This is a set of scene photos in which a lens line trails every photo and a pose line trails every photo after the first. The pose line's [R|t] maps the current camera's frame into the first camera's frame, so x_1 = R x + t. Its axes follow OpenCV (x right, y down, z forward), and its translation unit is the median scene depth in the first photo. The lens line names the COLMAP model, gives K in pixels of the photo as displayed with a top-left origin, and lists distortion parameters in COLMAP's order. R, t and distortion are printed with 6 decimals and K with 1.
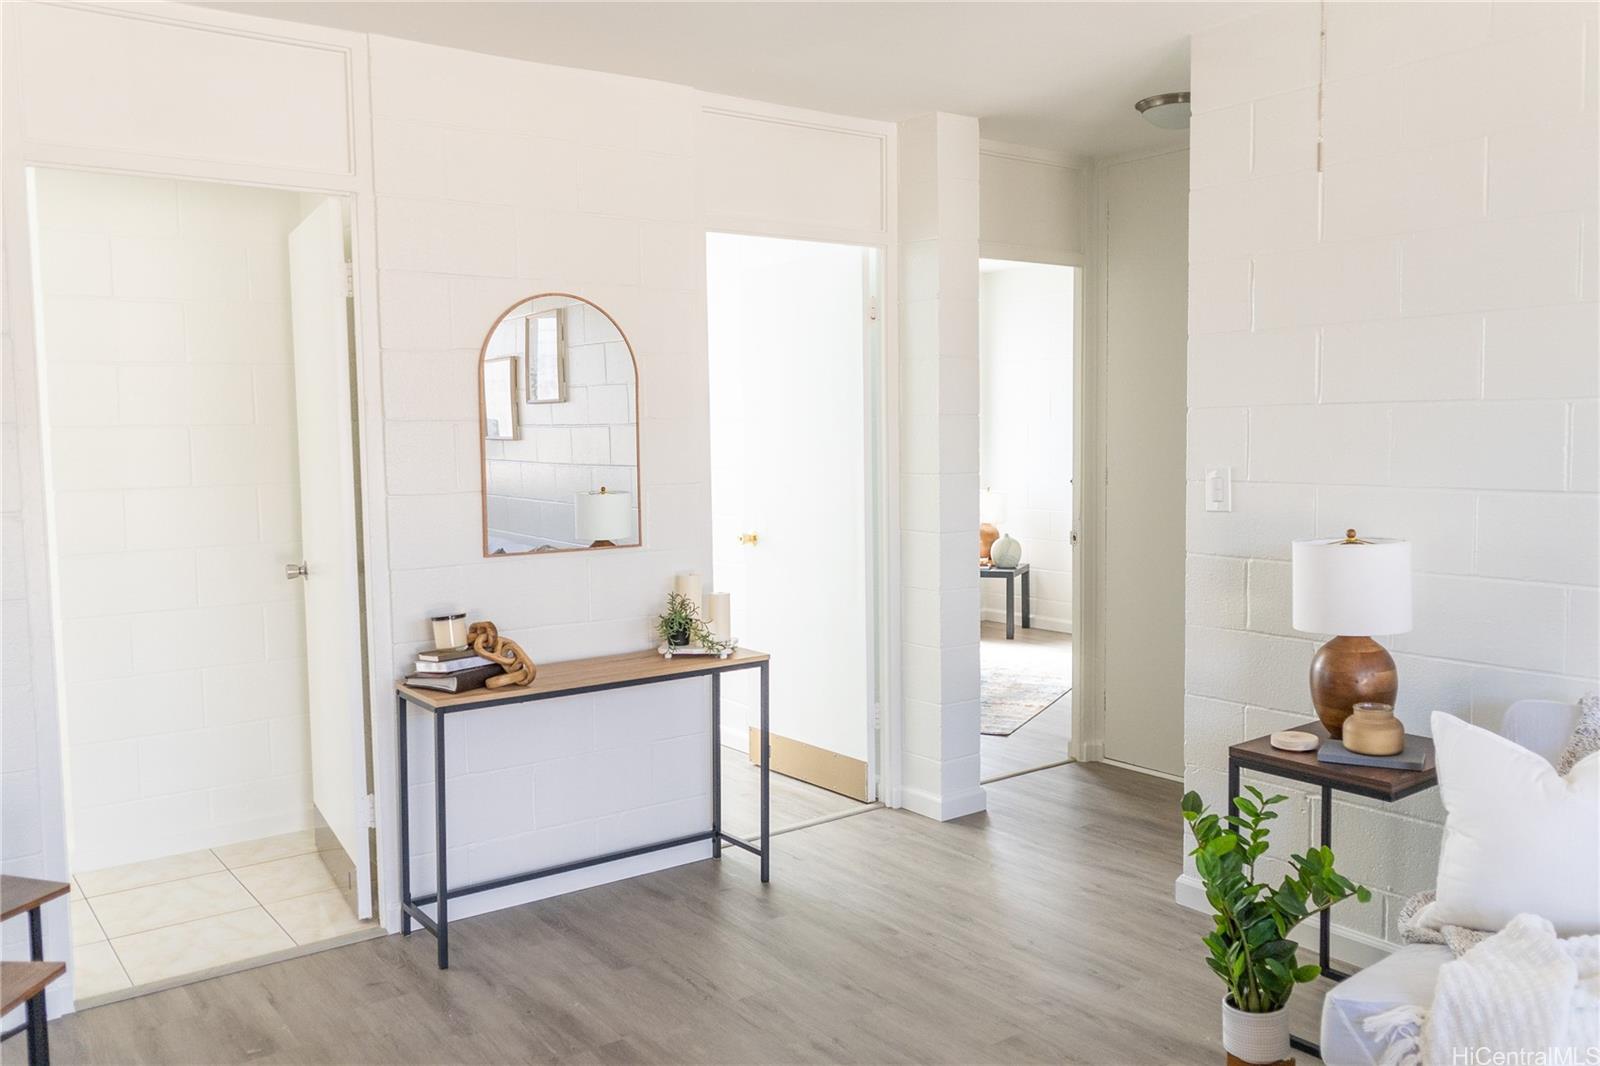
lens RADIAL K [[1279.2, 0, 800.0], [0, 1279.2, 533.0], [0, 0, 1]] dist [0.004083, -0.003590]
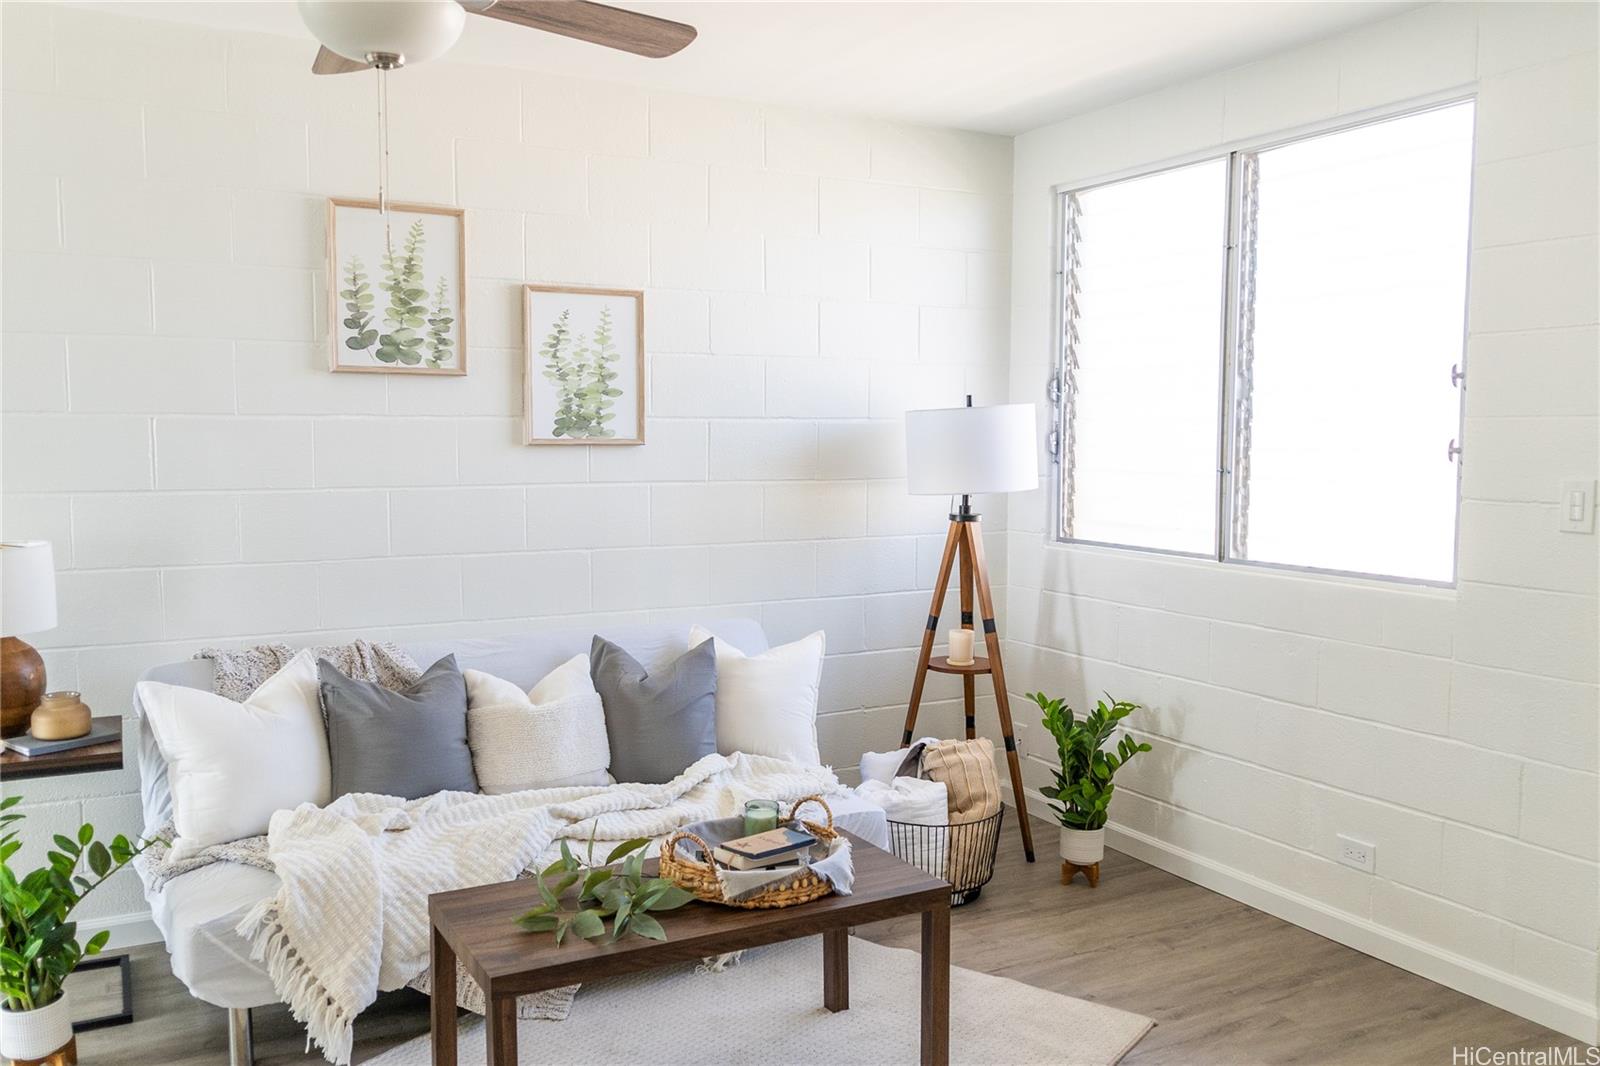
lens RADIAL K [[1314.4, 0, 800.0], [0, 1314.4, 533.0], [0, 0, 1]] dist [0.000921, -0.002152]
pose [[0.140673, -0.062485, 0.988082, -0.422037], [0.074615, 0.995837, 0.052353, -0.008929], [-0.987240, 0.066361, 0.144750, 0.167372]]
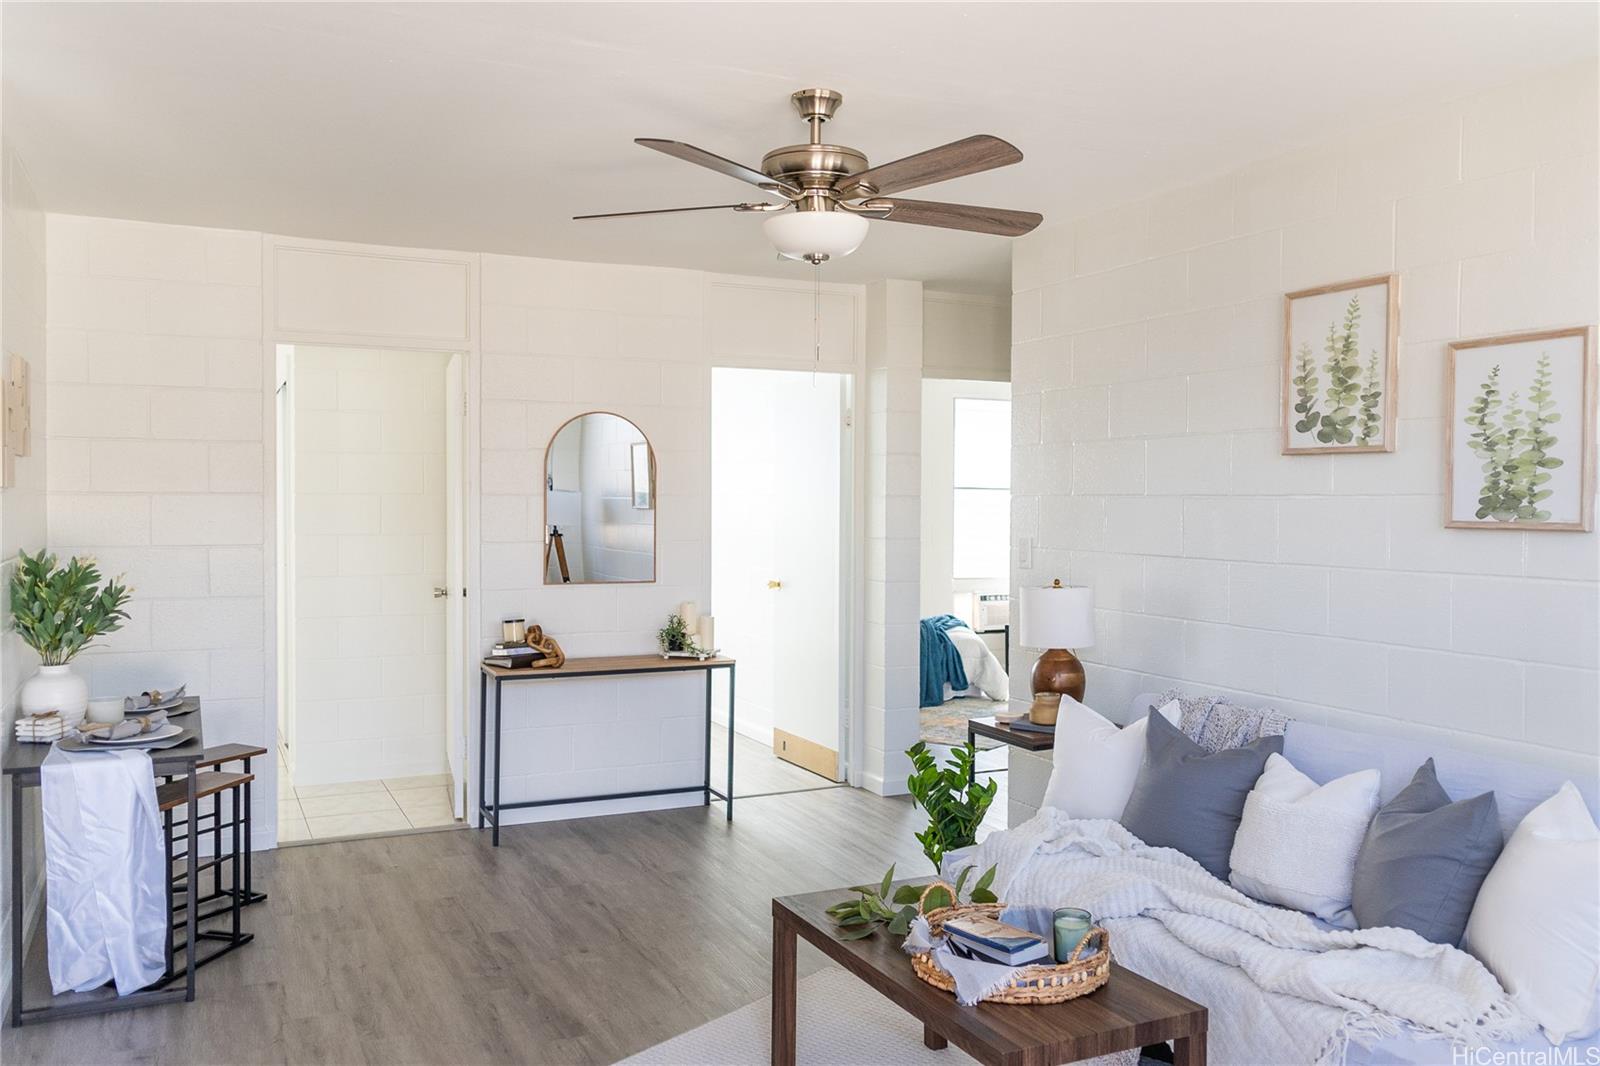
lens RADIAL K [[1279.2, 0, 800.0], [0, 1279.2, 533.0], [0, 0, 1]] dist [0.004083, -0.003590]
pose [[0.980524, 0.023557, -0.194982, 0.357277], [-0.033926, 0.998172, -0.050012, 0.024022], [0.193447, 0.055653, 0.979531, -0.447138]]
